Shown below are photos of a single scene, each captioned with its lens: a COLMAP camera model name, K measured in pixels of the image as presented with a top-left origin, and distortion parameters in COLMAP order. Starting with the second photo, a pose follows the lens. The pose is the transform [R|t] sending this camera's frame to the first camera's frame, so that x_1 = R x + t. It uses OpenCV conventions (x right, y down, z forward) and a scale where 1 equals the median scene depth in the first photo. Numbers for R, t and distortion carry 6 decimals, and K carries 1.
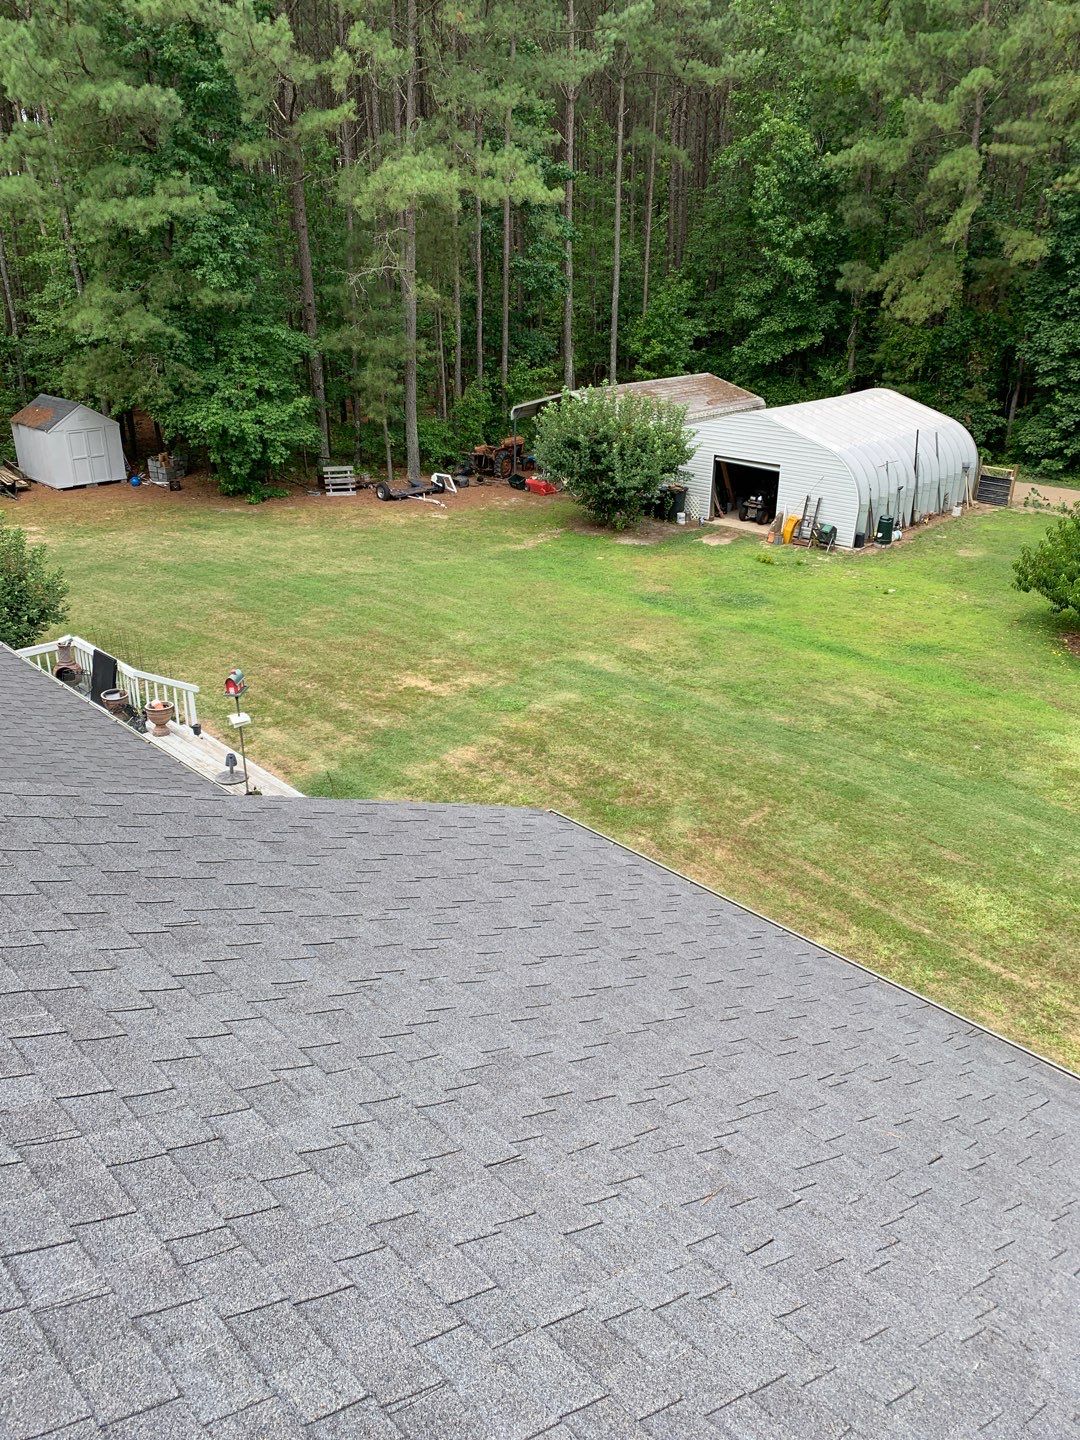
lens RADIAL K [[1100.4, 0, 555.2], [0, 1100.4, 710.1], [0, 0, 1]] dist [0.031977, -0.032723]
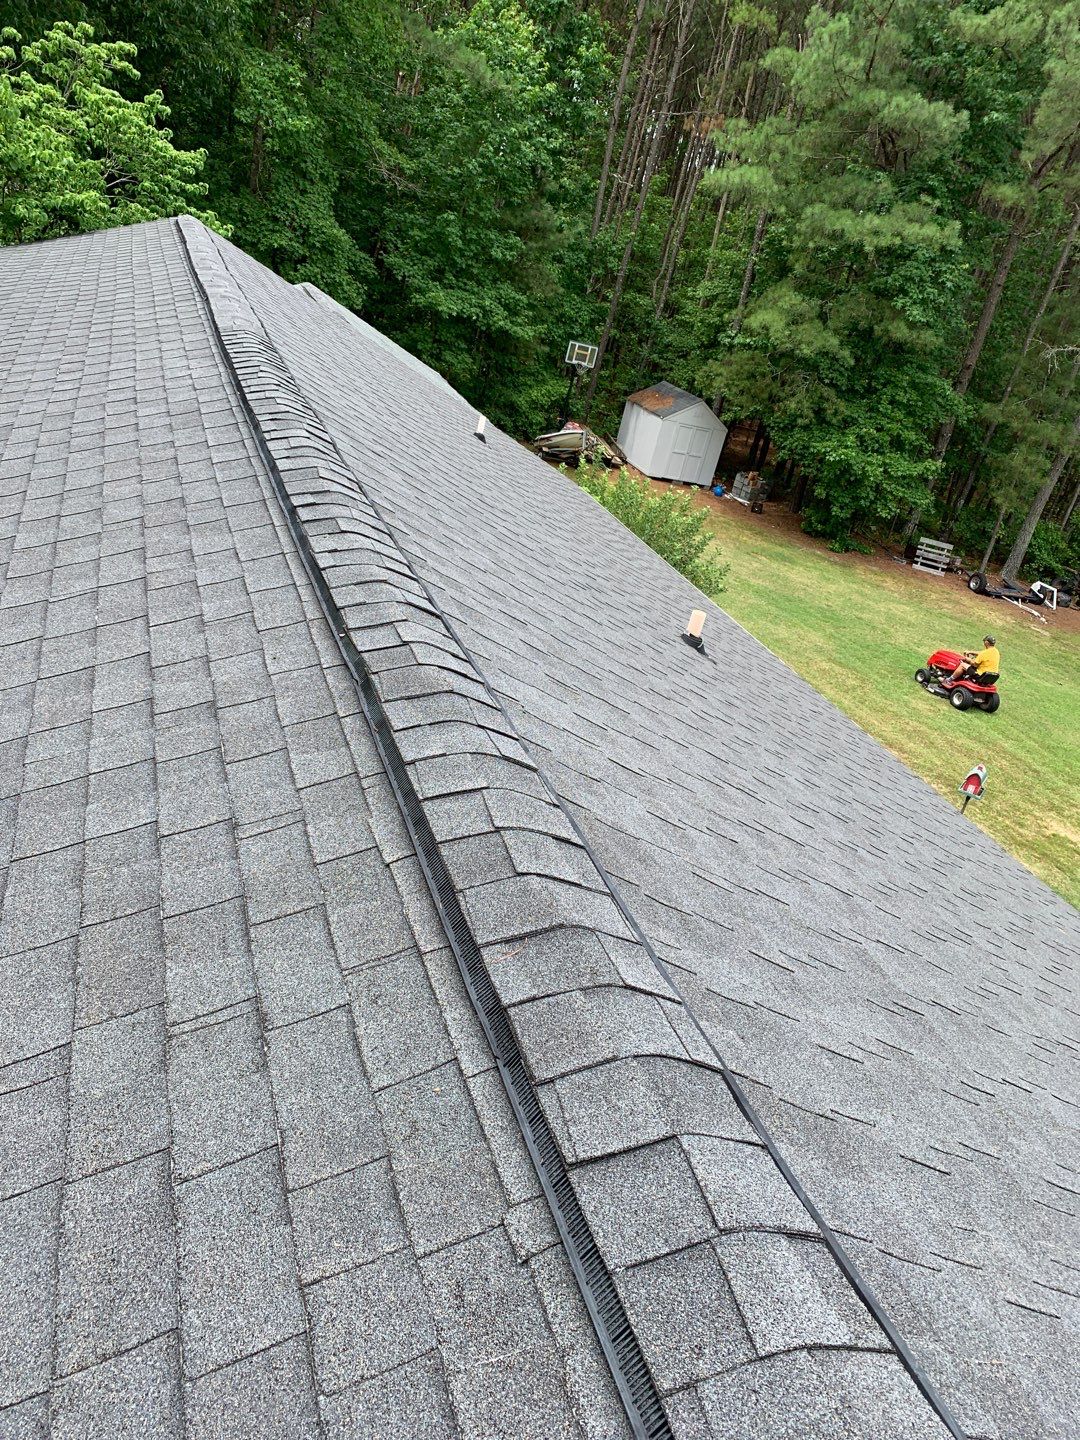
lens RADIAL K [[1100.4, 0, 542.8], [0, 1100.4, 693.5], [0, 0, 1]] dist [0.031977, -0.032723]
pose [[0.874440, 0.357341, -0.328118, -0.298148], [-0.378070, 0.925777, 0.000667, 0.032413], [0.304003, 0.123468, 0.944636, 0.145852]]
